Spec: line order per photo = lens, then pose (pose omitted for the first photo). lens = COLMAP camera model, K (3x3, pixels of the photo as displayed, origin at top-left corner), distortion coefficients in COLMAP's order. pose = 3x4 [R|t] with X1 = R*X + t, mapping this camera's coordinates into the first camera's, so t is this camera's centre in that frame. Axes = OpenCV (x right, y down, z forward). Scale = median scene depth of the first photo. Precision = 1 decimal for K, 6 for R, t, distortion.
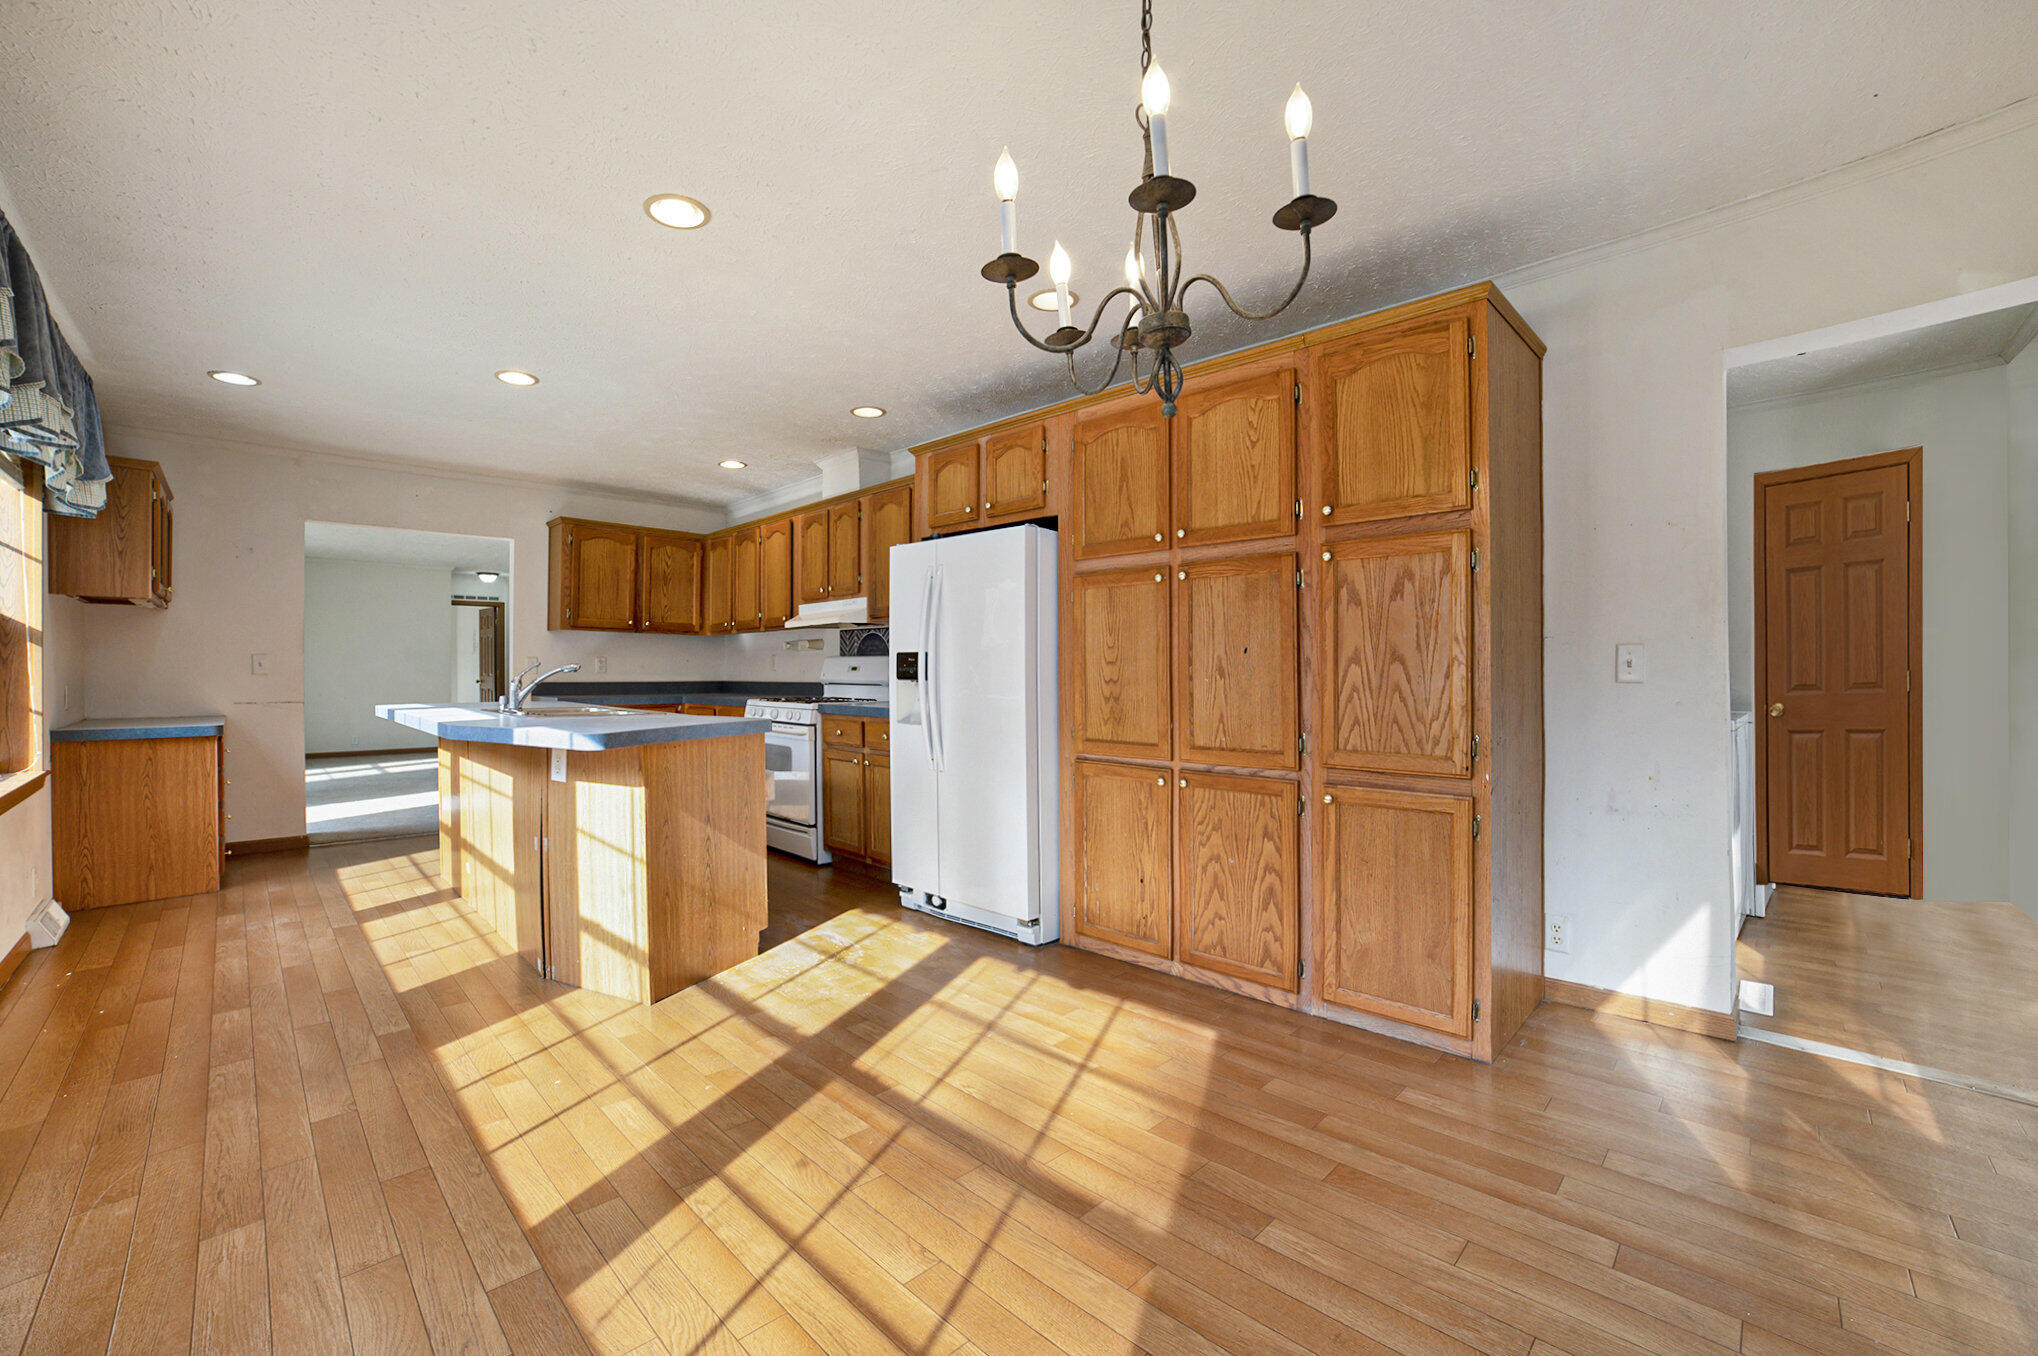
lens RADIAL K [[875.6, 0, 988.3], [0, 875.6, 663.7], [0, 0, 1]] dist [-0.001702, 0.000121]
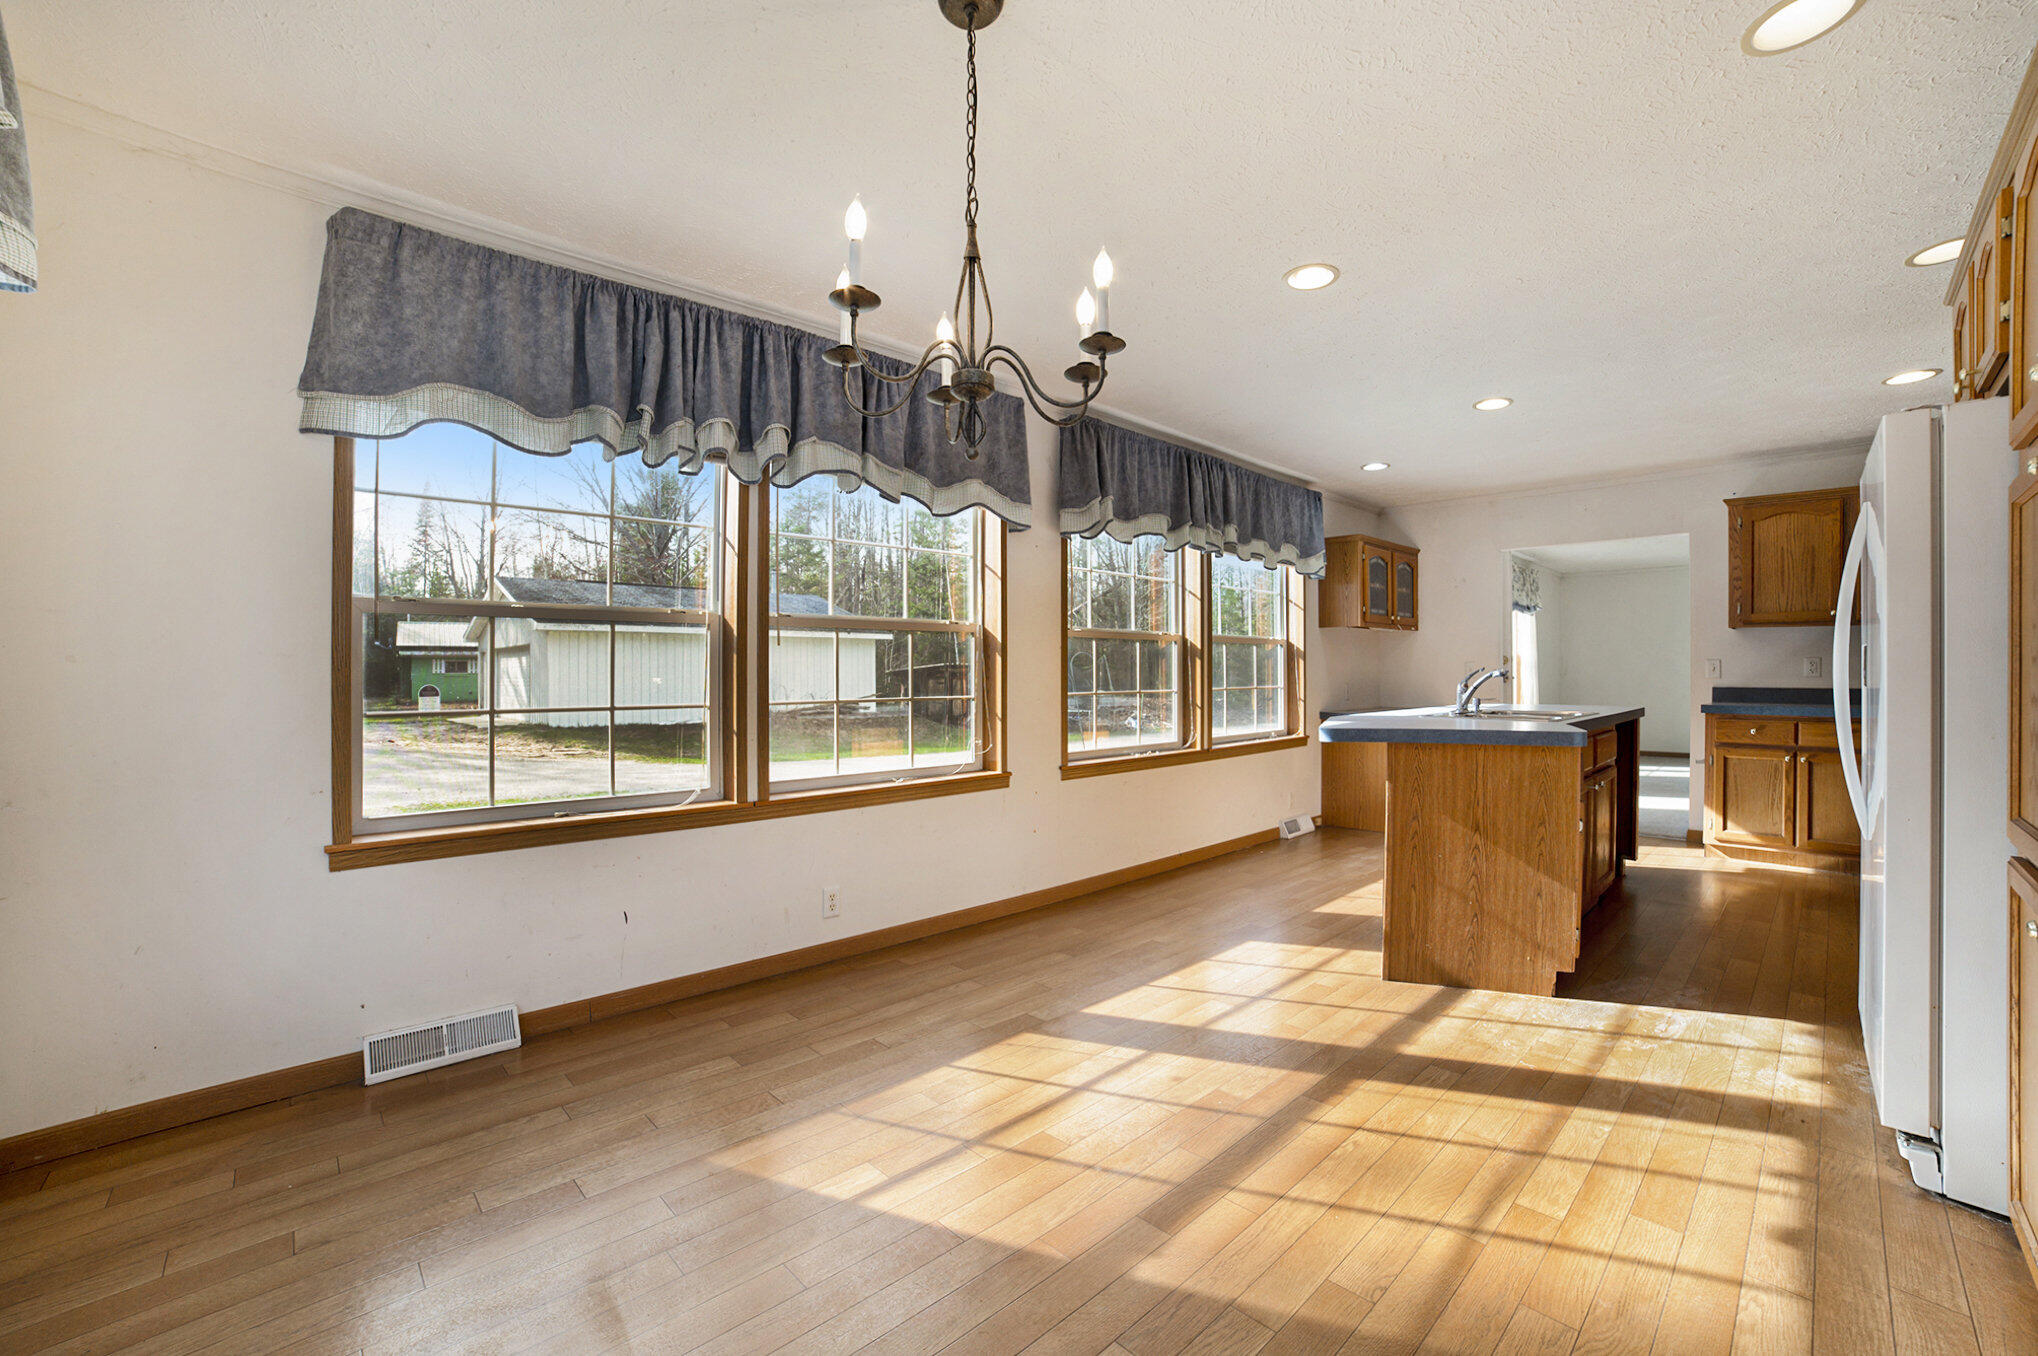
lens RADIAL K [[824.6, 0, 1019.0], [0, 824.6, 678.0], [0, 0, 1]] dist [-0.000205, 0.000206]
pose [[0.056614, 0.000630, -0.998396, 0.575229], [0.011044, 0.999938, 0.001257, 0.006136], [0.998335, -0.011098, 0.056604, 0.454345]]
